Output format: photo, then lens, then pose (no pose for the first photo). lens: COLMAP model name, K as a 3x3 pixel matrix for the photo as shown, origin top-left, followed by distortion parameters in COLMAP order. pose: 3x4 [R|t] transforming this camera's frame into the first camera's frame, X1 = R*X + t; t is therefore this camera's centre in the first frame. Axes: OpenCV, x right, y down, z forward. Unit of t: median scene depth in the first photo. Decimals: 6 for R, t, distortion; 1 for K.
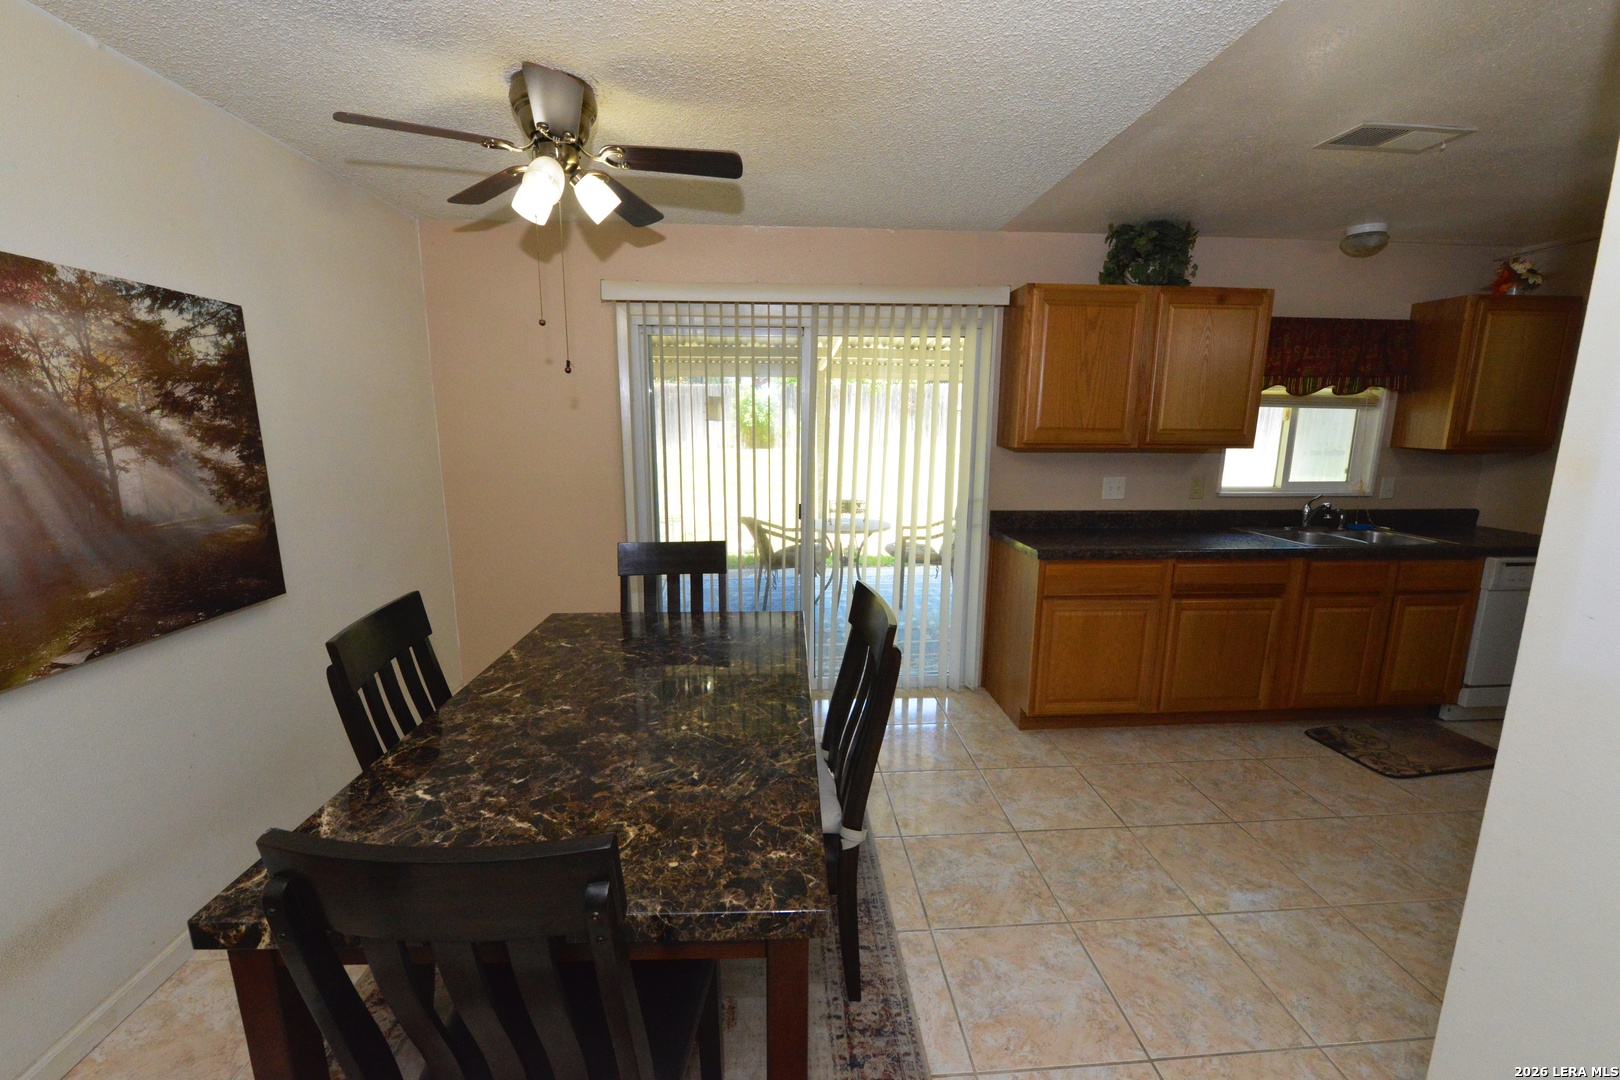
lens RADIAL K [[634.6, 0, 810.5], [0, 634.6, 533.7], [0, 0, 1]] dist [-0.011766, -0.000116]
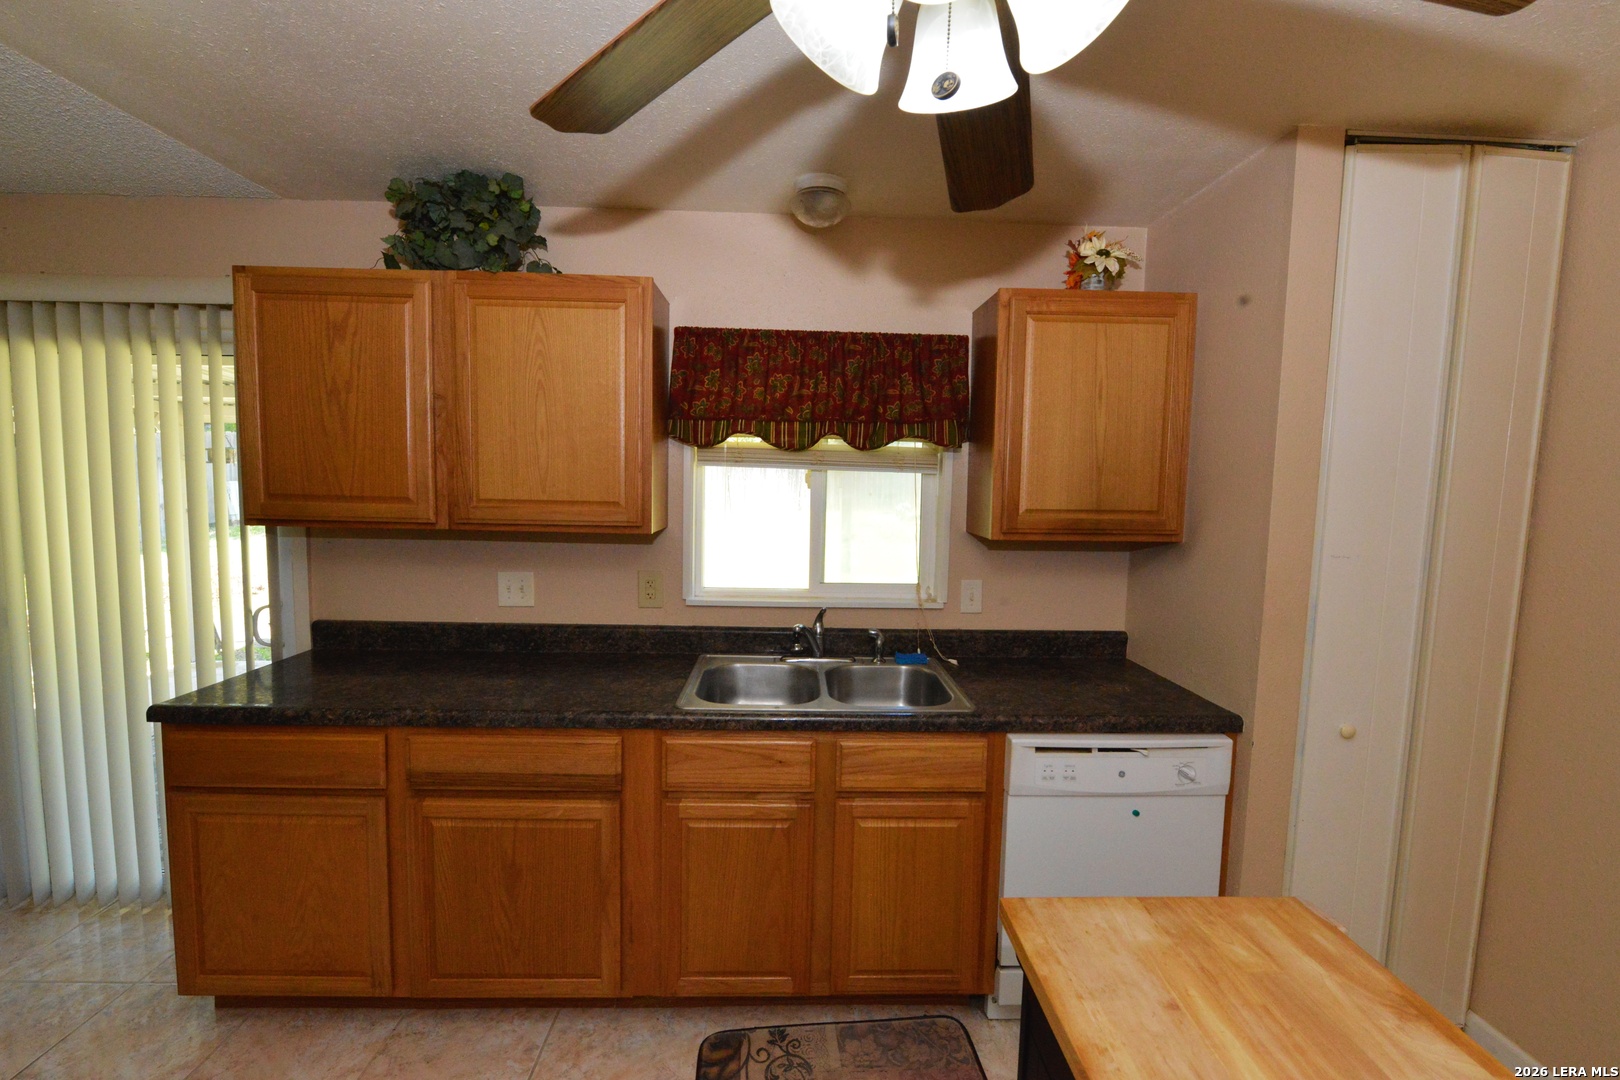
lens RADIAL K [[659.4, 0, 807.1], [0, 659.4, 532.5], [0, 0, 1]] dist [-0.001690, -0.000133]
pose [[0.999433, 0.018969, -0.027818, 0.882078], [-0.021594, 0.995018, -0.097330, -0.077944], [0.025833, 0.097875, 0.994863, 0.373799]]
